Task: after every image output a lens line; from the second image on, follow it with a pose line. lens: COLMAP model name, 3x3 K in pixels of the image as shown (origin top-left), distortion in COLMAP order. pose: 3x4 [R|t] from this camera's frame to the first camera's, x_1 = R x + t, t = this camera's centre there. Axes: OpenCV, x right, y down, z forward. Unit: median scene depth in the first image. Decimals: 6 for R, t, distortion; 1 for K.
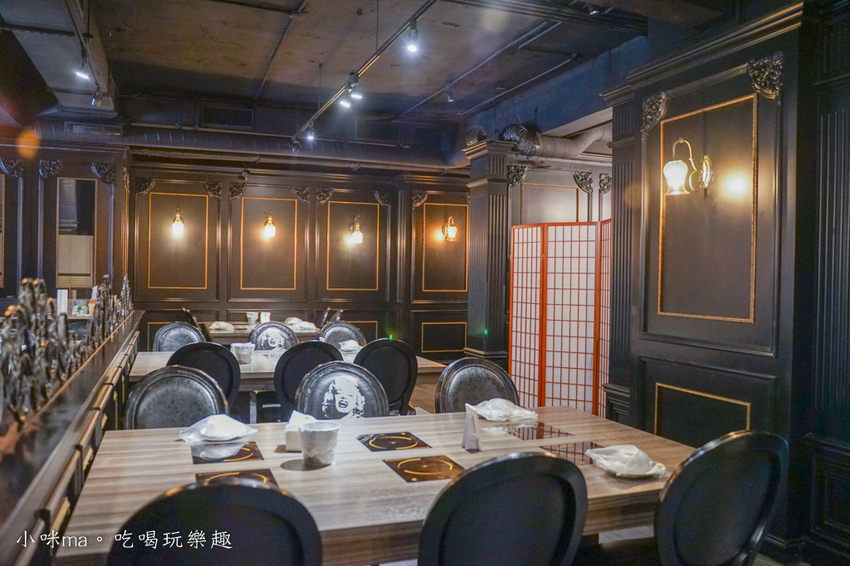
lens RADIAL K [[673.9, 0, 425.0], [0, 673.9, 283.0], [0, 0, 1]] dist [0.000925, 0.000289]
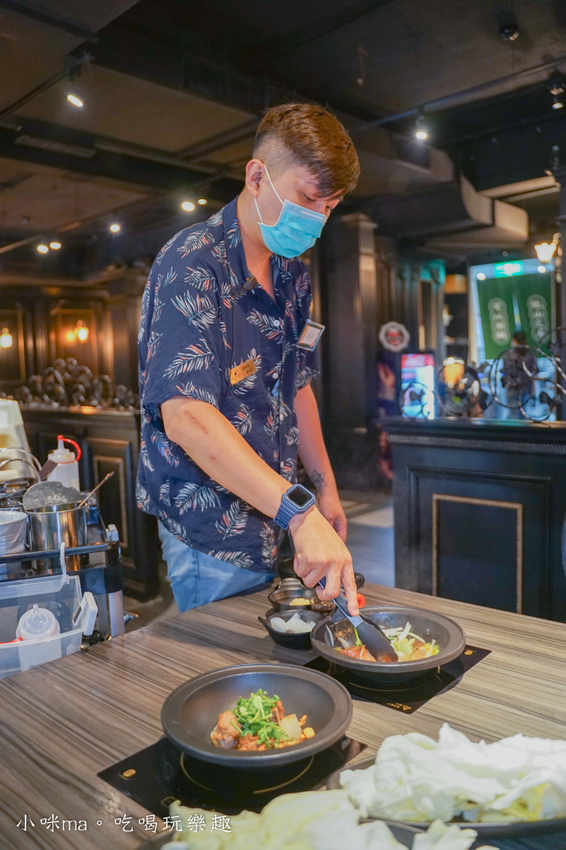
lens RADIAL K [[673.9, 0, 283.0], [0, 673.9, 425.0], [0, 0, 1]] dist [0.000925, 0.000289]
pose [[0.901912, -0.086461, 0.423178, -0.172561], [0.055994, 0.994897, 0.083932, 0.010750], [-0.428275, -0.052004, 0.902151, -0.317079]]
